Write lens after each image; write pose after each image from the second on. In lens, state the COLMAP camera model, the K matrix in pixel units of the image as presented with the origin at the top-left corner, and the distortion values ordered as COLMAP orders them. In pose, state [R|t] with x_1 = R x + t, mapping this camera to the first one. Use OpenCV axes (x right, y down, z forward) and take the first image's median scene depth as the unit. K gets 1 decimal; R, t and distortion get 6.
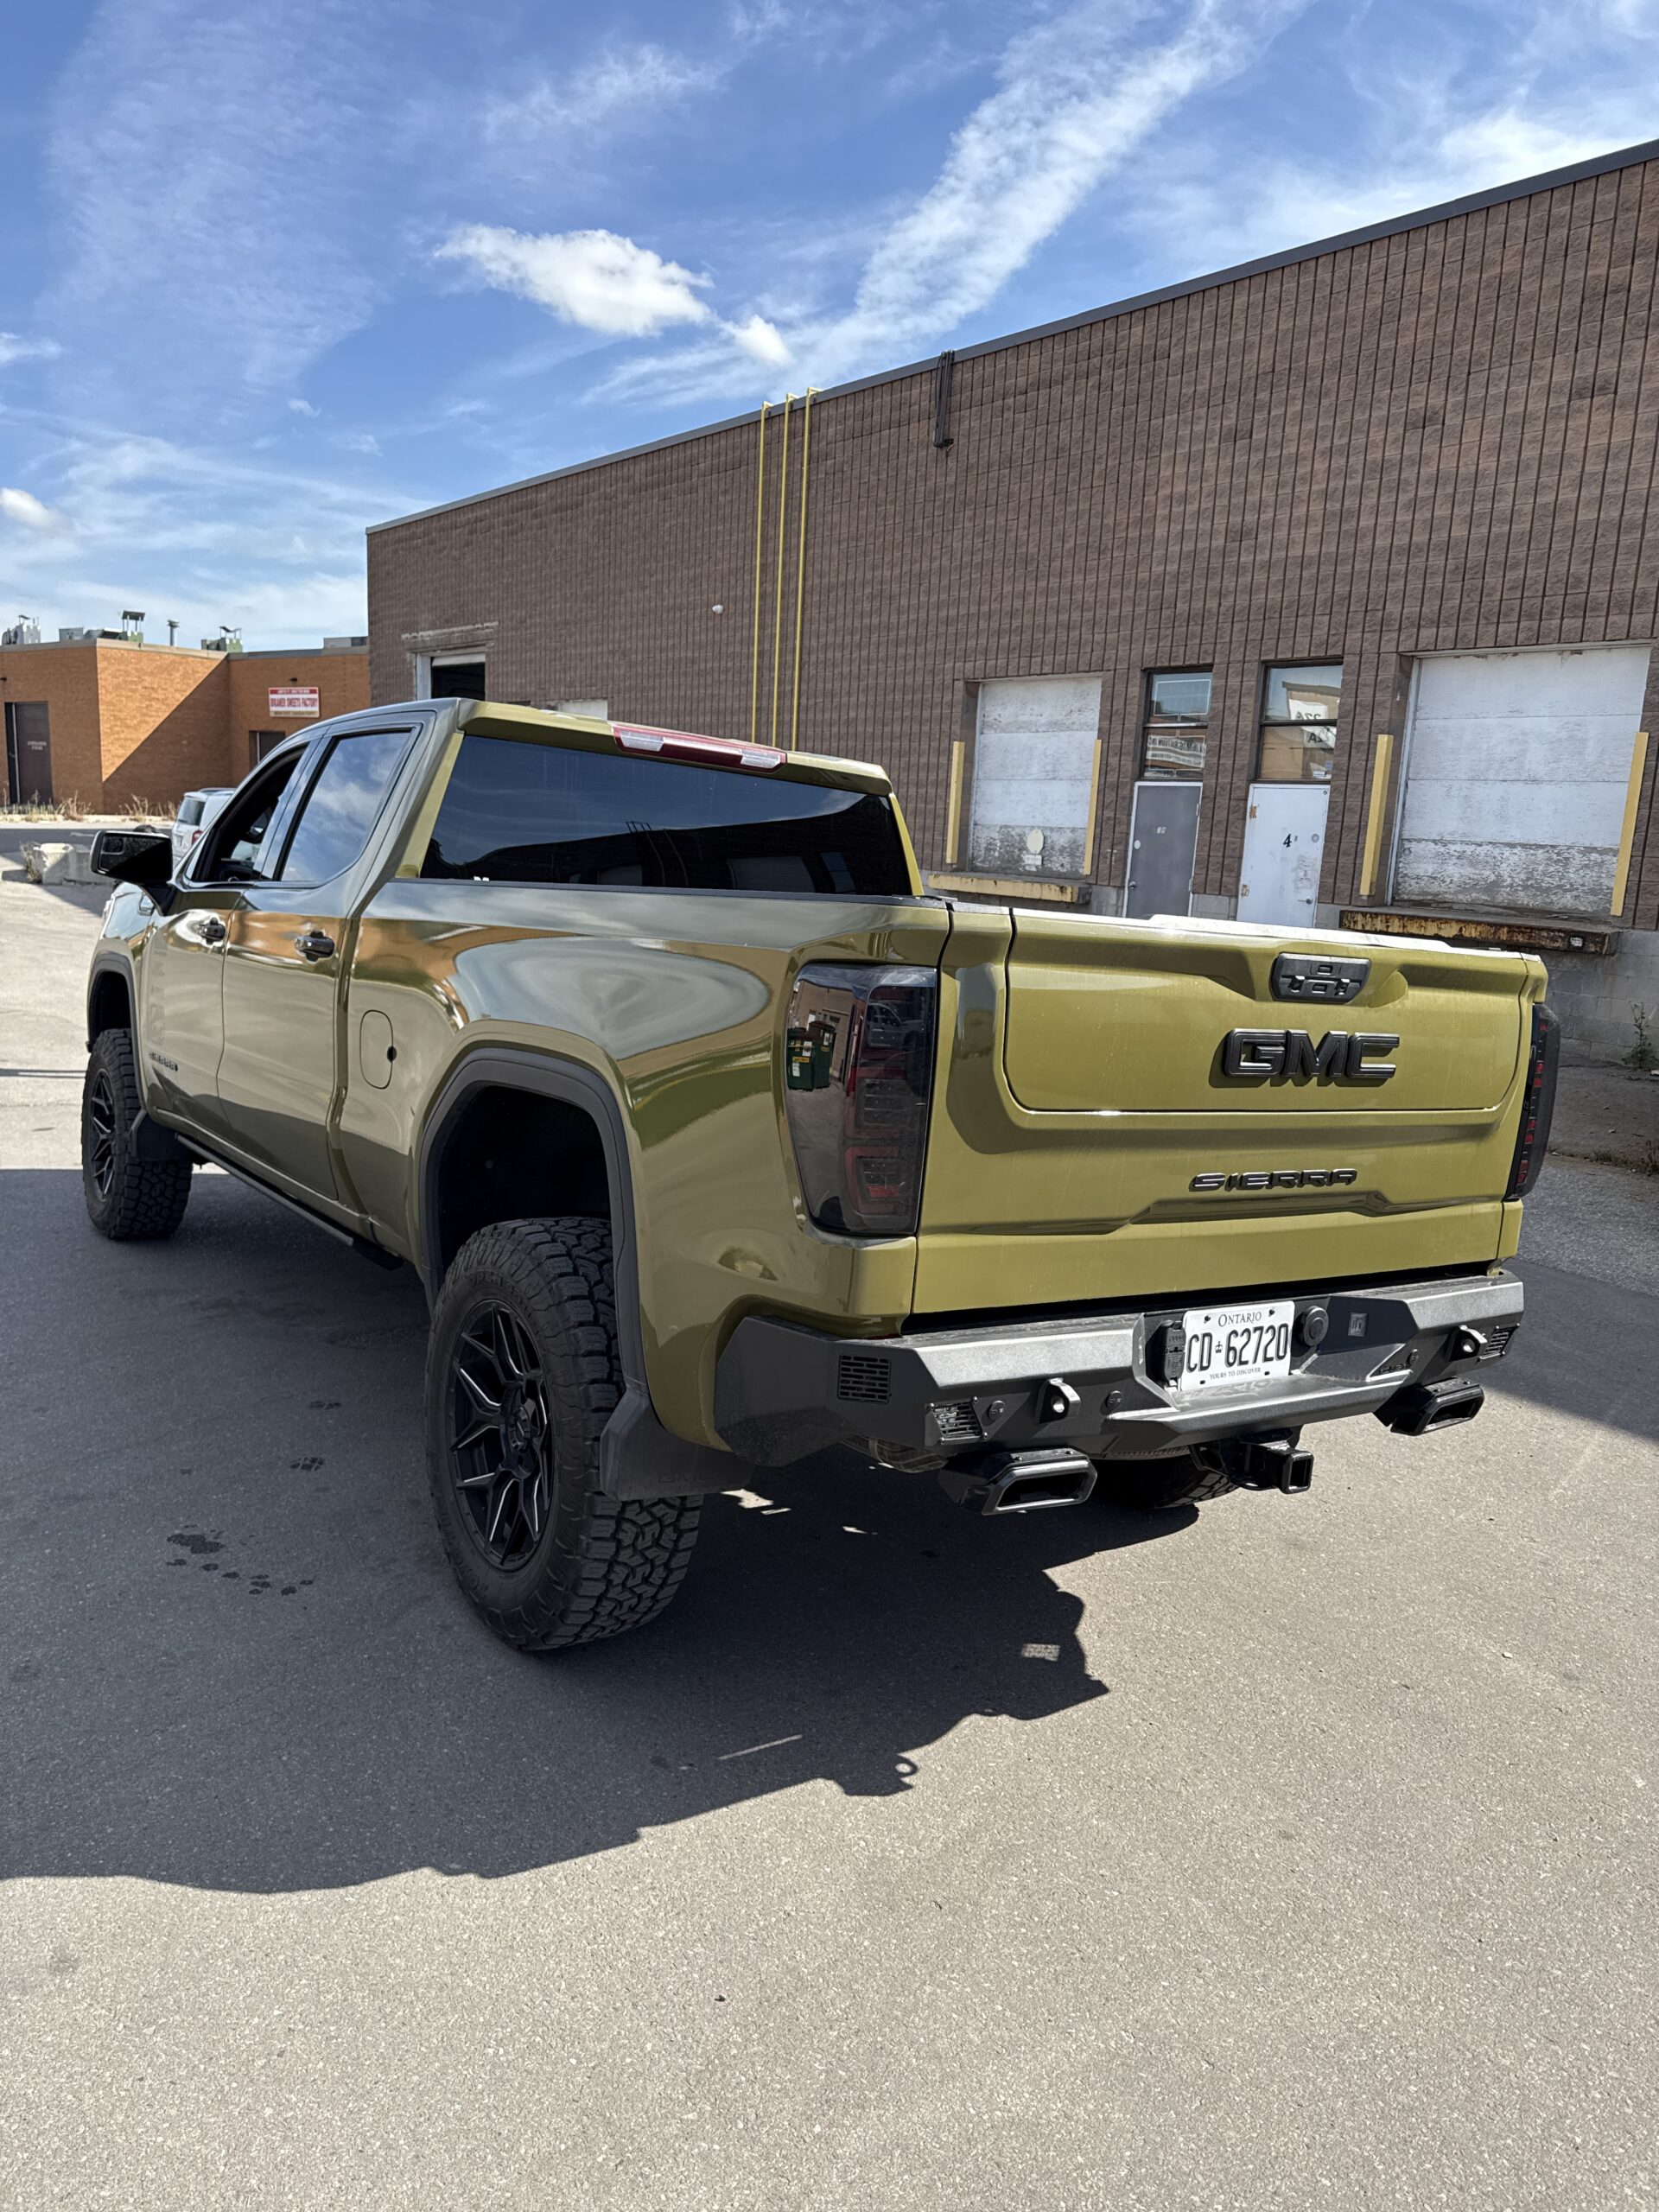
lens RADIAL K [[1545.3, 0, 829.5], [0, 1545.3, 1106.0], [0, 0, 1]] dist [0.177068, -0.000658]
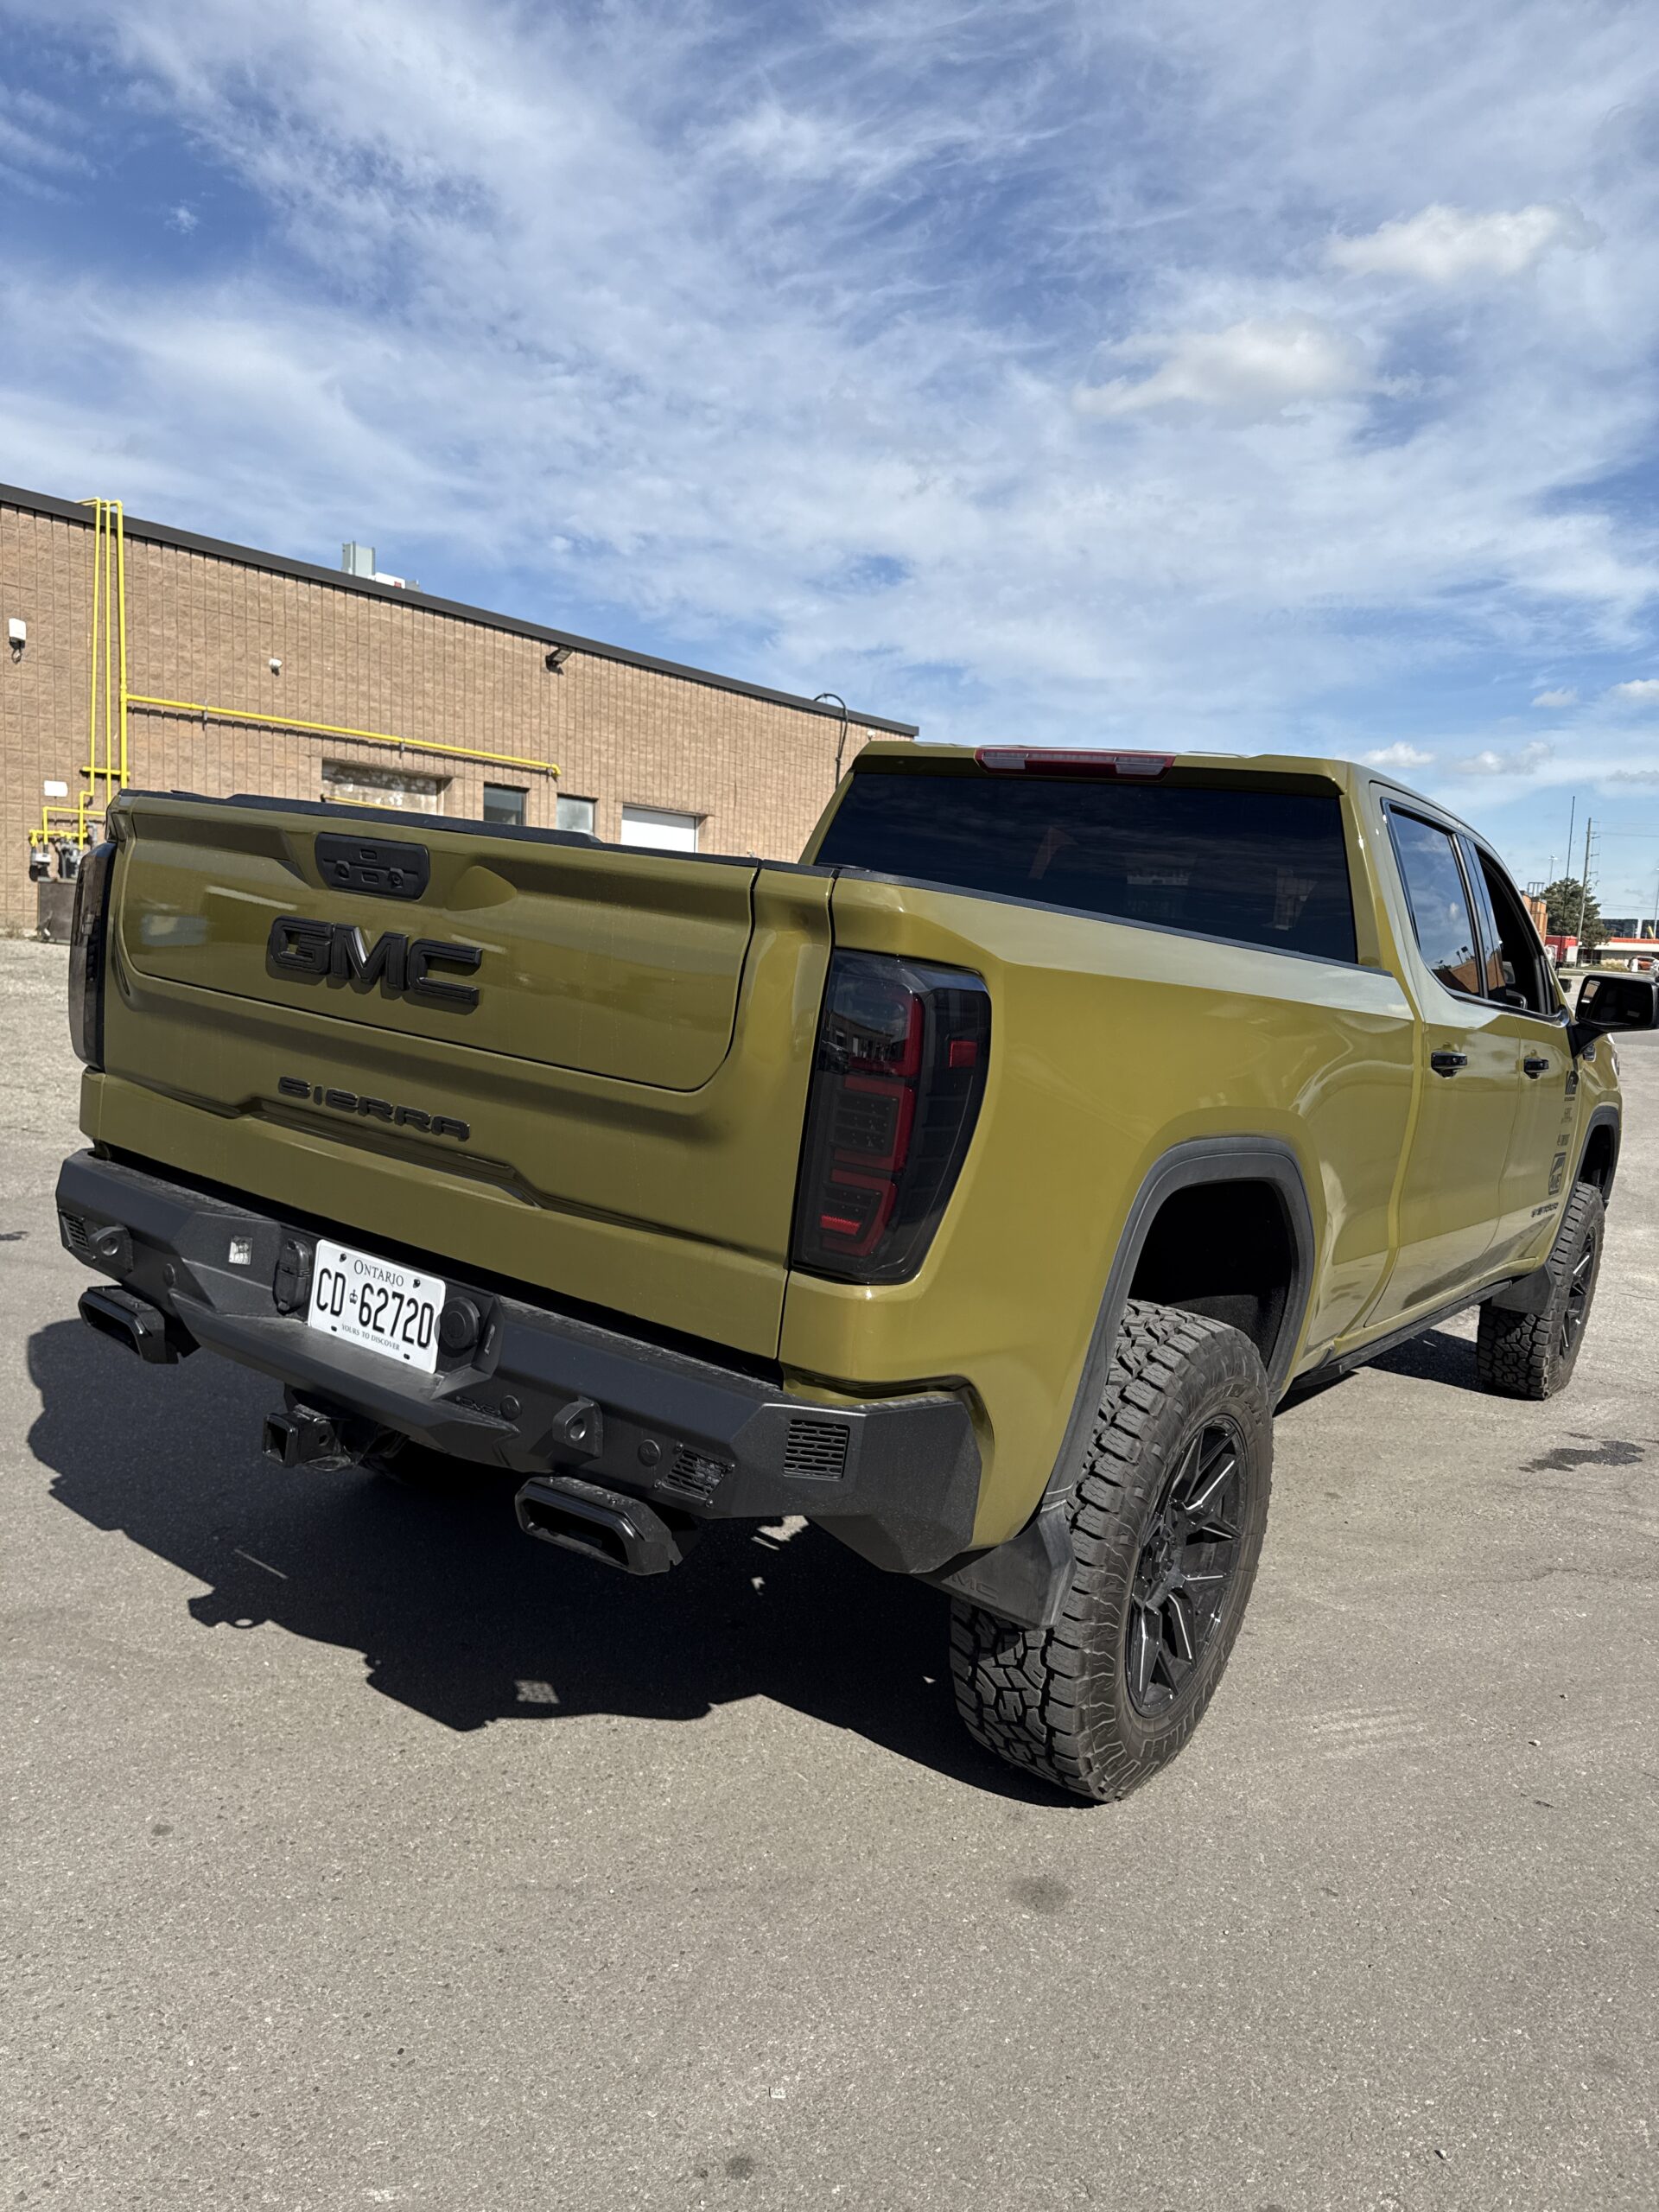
lens RADIAL K [[1735.8, 0, 829.5], [0, 1735.8, 1106.0], [0, 0, 1]] dist [0.100888, -0.000560]
pose [[0.303464, 0.086343, -0.948923, 1.212963], [-0.196824, 0.980088, 0.026235, -0.025341], [0.932293, 0.178810, 0.314416, 0.908204]]
